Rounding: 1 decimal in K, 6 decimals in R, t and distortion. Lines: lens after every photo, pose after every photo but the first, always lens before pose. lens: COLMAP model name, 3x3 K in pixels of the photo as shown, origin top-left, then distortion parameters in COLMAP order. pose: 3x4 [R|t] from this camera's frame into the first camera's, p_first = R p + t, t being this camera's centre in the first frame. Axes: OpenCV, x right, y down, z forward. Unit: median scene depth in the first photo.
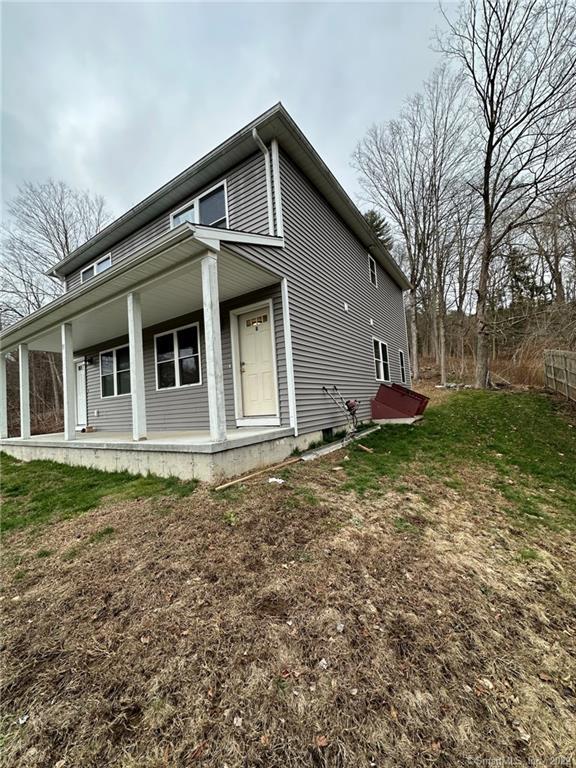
lens RADIAL K [[305.9, 0, 287.1], [0, 305.9, 385.5], [0, 0, 1]] dist [-0.001432, 0.000543]
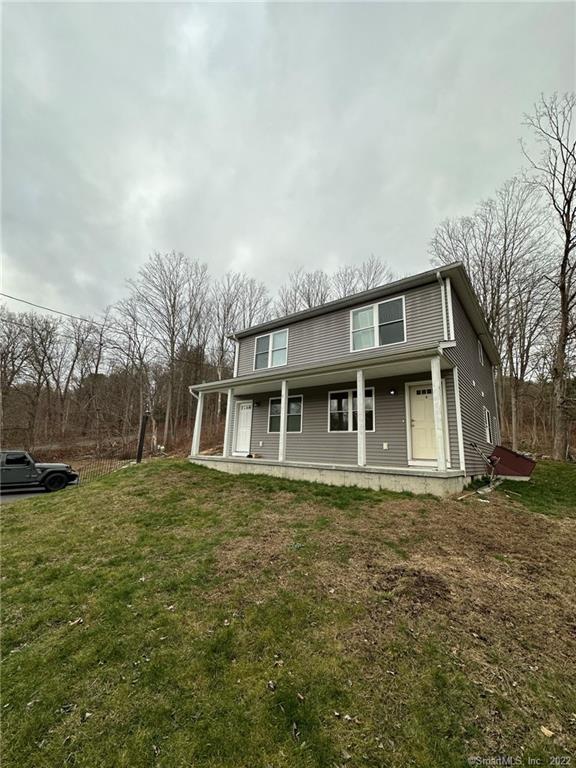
lens RADIAL K [[305.9, 0, 287.5], [0, 305.9, 386.0], [0, 0, 1]] dist [-0.001432, 0.000543]
pose [[0.989188, 0.088306, -0.117083, -0.422695], [-0.105442, 0.983149, -0.149332, 0.032907], [0.101923, 0.160063, 0.981831, -0.347558]]
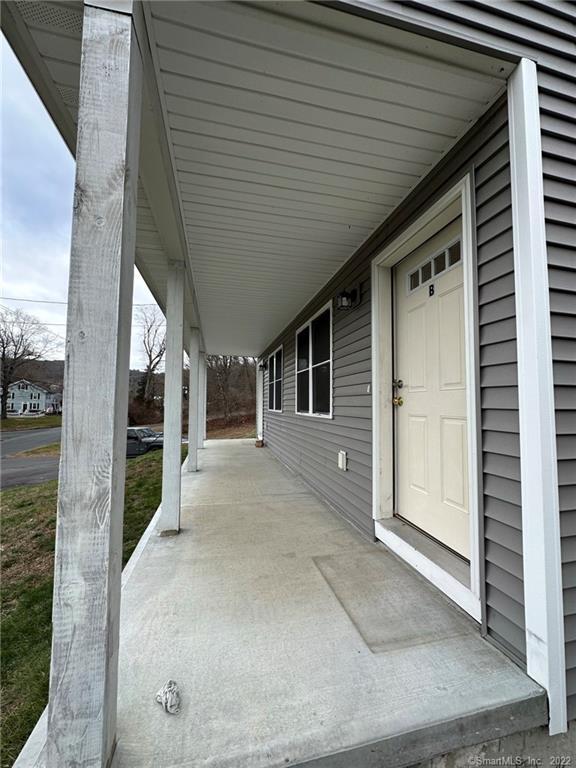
lens RADIAL K [[305.9, 0, 287.5], [0, 305.9, 386.8], [0, 0, 1]] dist [-0.001432, 0.000543]
pose [[0.723213, 0.034466, -0.689764, 0.021062], [-0.014343, 0.999288, 0.034894, -0.060416], [0.690476, -0.015343, 0.723193, 0.455525]]
